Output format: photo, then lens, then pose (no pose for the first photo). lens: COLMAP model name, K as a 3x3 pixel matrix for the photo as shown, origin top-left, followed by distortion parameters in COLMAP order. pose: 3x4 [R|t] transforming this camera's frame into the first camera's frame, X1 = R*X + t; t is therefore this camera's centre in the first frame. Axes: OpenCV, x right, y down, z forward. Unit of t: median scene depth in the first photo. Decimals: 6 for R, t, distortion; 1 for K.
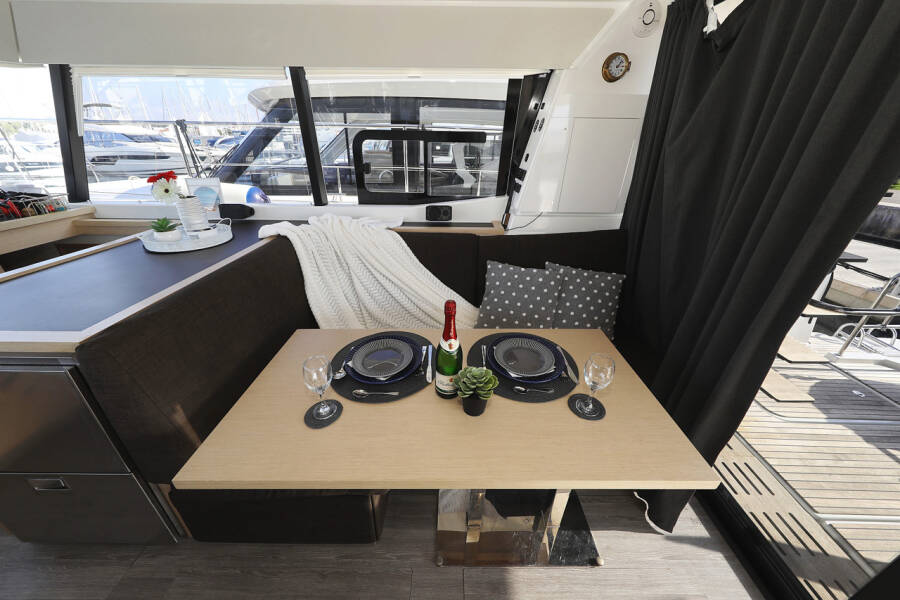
lens RADIAL K [[307.5, 0, 450.5], [0, 307.5, 302.9], [0, 0, 1]] dist [-0.002037, -0.000253]
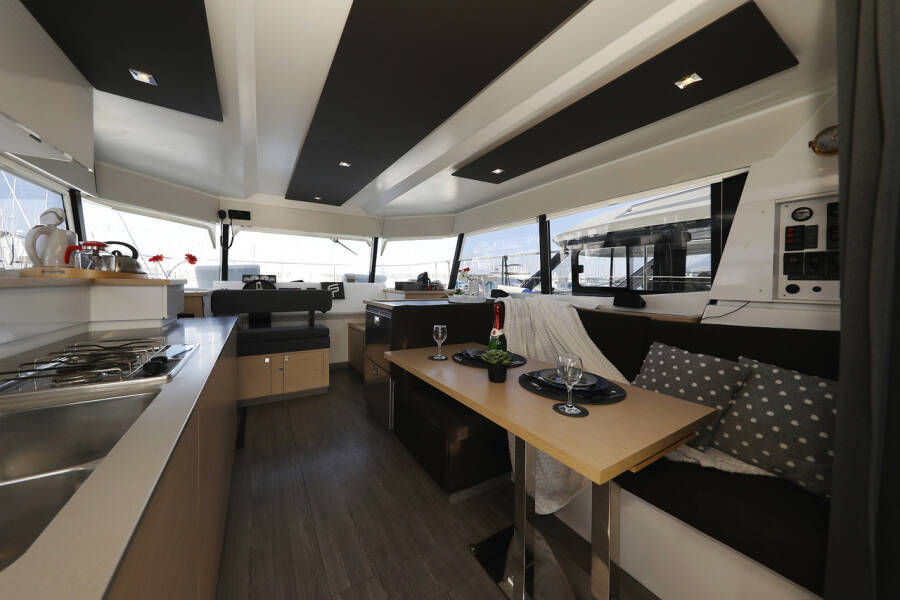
lens RADIAL K [[307.5, 0, 445.7], [0, 307.5, 287.8], [0, 0, 1]] dist [-0.002037, -0.000253]
pose [[0.543592, 0.005548, -0.839331, 0.581682], [-0.392049, 0.885870, -0.248055, 0.213046], [0.742162, 0.463900, 0.483727, -0.037580]]
